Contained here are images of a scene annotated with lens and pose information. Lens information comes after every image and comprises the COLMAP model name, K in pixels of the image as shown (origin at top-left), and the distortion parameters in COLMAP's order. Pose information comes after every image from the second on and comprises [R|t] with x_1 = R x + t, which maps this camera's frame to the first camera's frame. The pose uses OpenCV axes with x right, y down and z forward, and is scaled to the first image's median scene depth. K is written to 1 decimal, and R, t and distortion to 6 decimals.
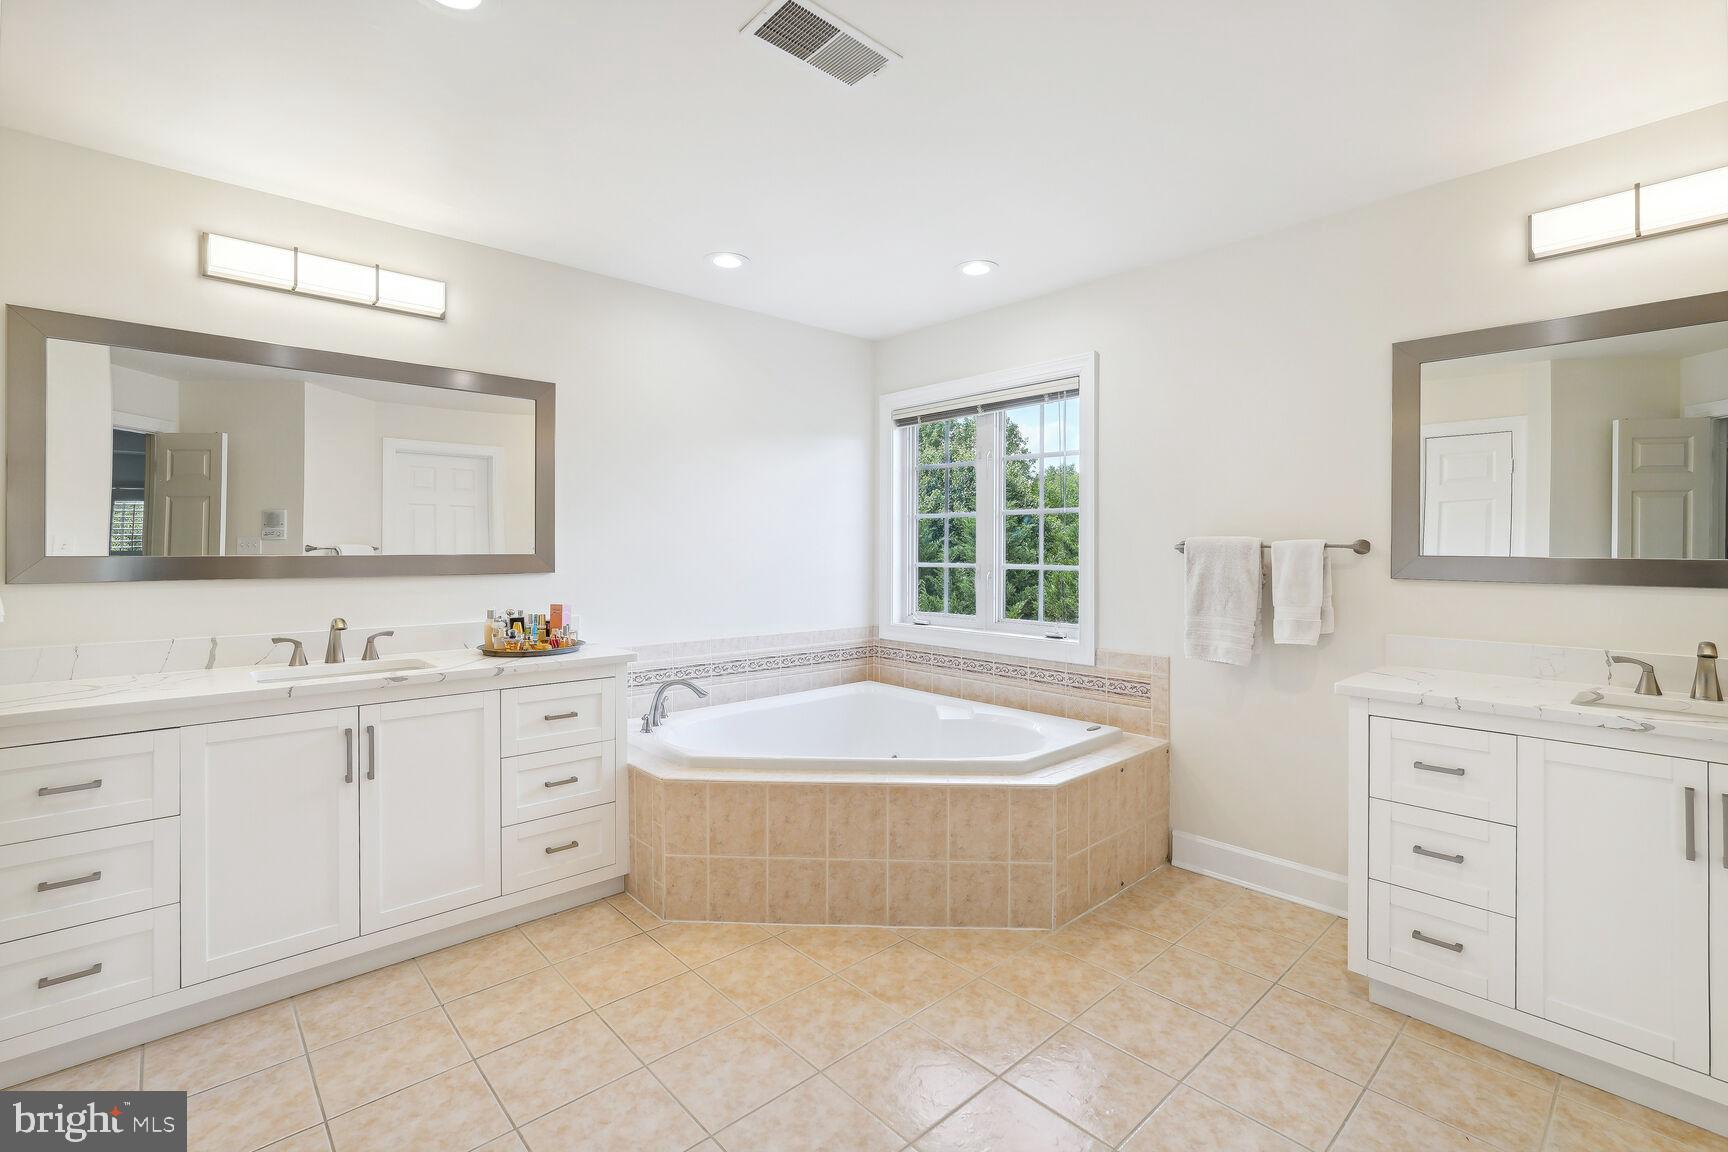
lens RADIAL K [[772.7, 0, 860.4], [0, 772.7, 567.0], [0, 0, 1]] dist [0.000982, 0.000788]
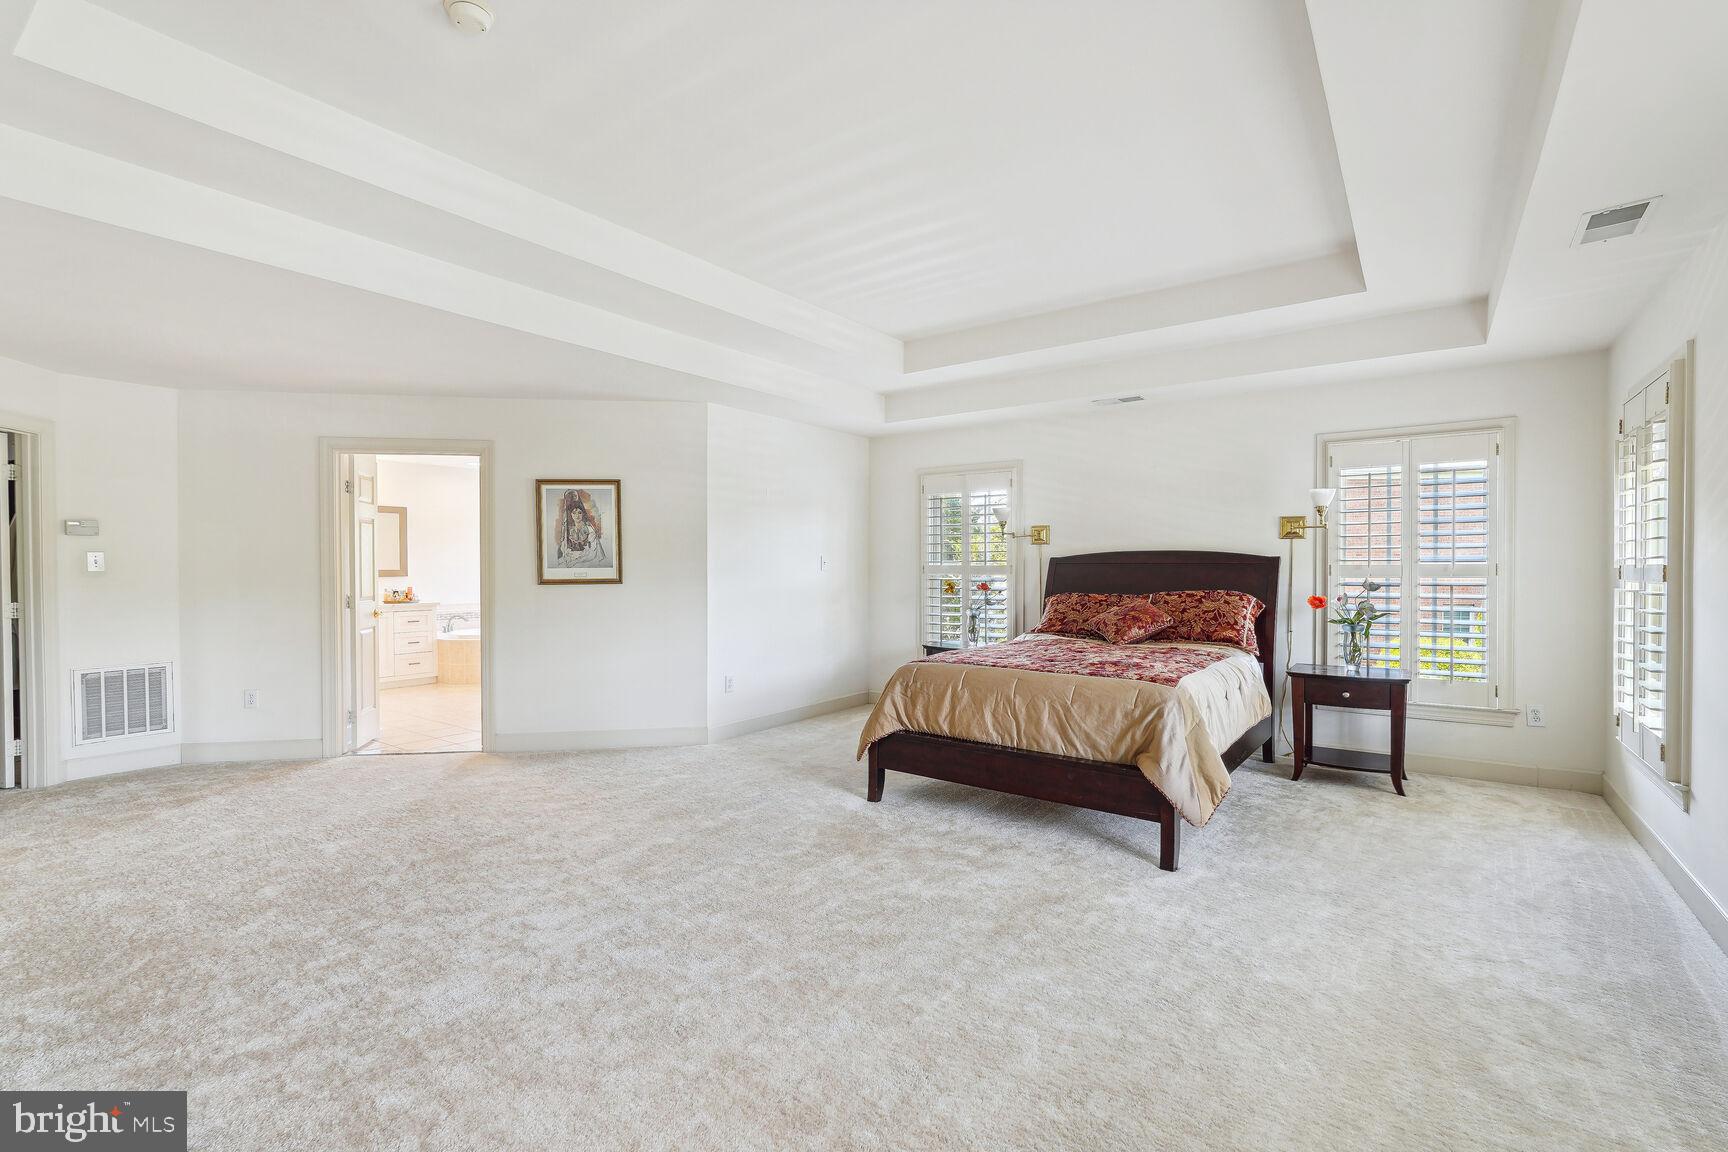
lens RADIAL K [[772.7, 0, 869.5], [0, 772.7, 575.5], [0, 0, 1]] dist [0.000982, 0.000788]
pose [[0.978600, -0.013912, 0.205300, 0.715600], [0.011529, 0.999852, 0.012799, -0.011783], [-0.205447, -0.010158, 0.978616, -2.240274]]
